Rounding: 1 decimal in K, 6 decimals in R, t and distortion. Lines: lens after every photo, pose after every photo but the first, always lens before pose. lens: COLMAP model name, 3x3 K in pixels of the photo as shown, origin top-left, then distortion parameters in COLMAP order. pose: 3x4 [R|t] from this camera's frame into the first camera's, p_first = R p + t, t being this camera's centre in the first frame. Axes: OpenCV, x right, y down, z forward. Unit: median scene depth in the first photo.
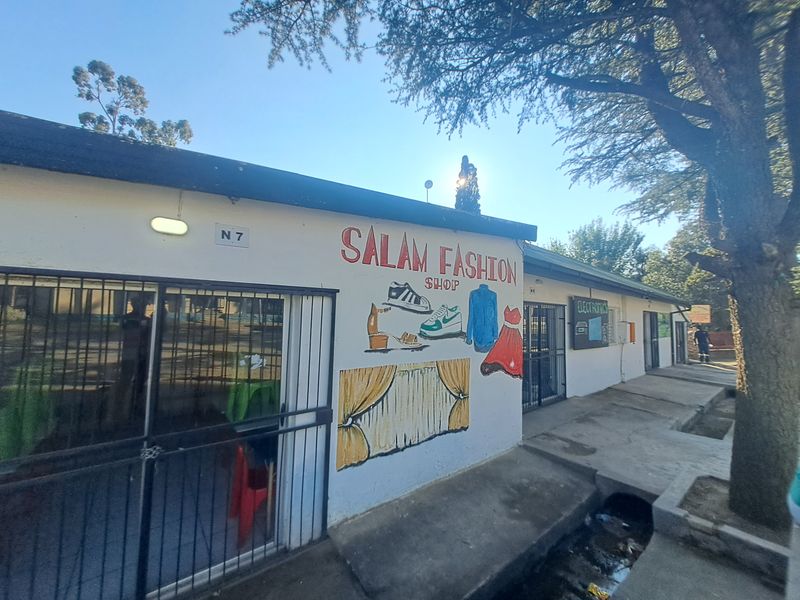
lens RADIAL K [[315.5, 0, 400.0], [0, 315.5, 300.0], [0, 0, 1]] dist [0.016236, -0.000067]
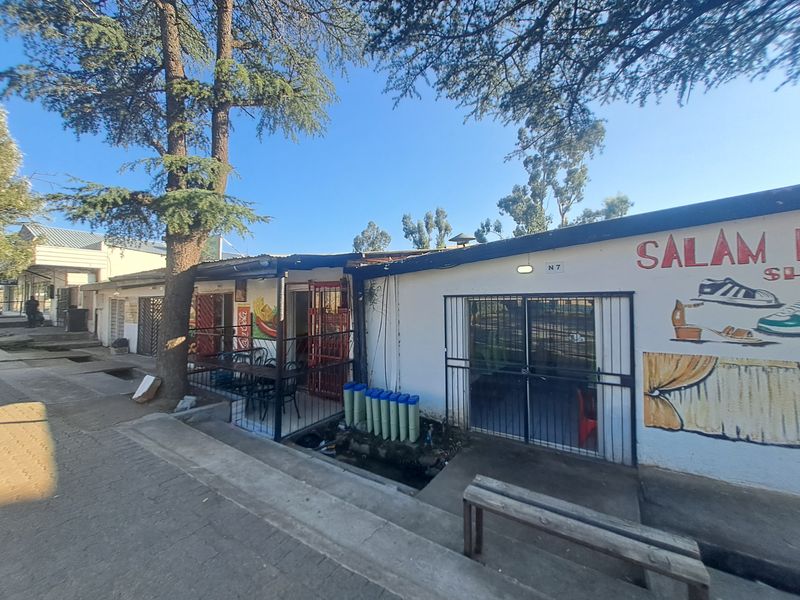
lens RADIAL K [[300.5, 0, 400.0], [0, 300.5, 300.0], [0, 0, 1]] dist [-0.002420, -0.000212]
pose [[0.360373, -0.017851, -0.932637, 0.569174], [0.064398, 0.997908, 0.005784, -0.060275], [0.930583, -0.062144, 0.360769, -0.353947]]
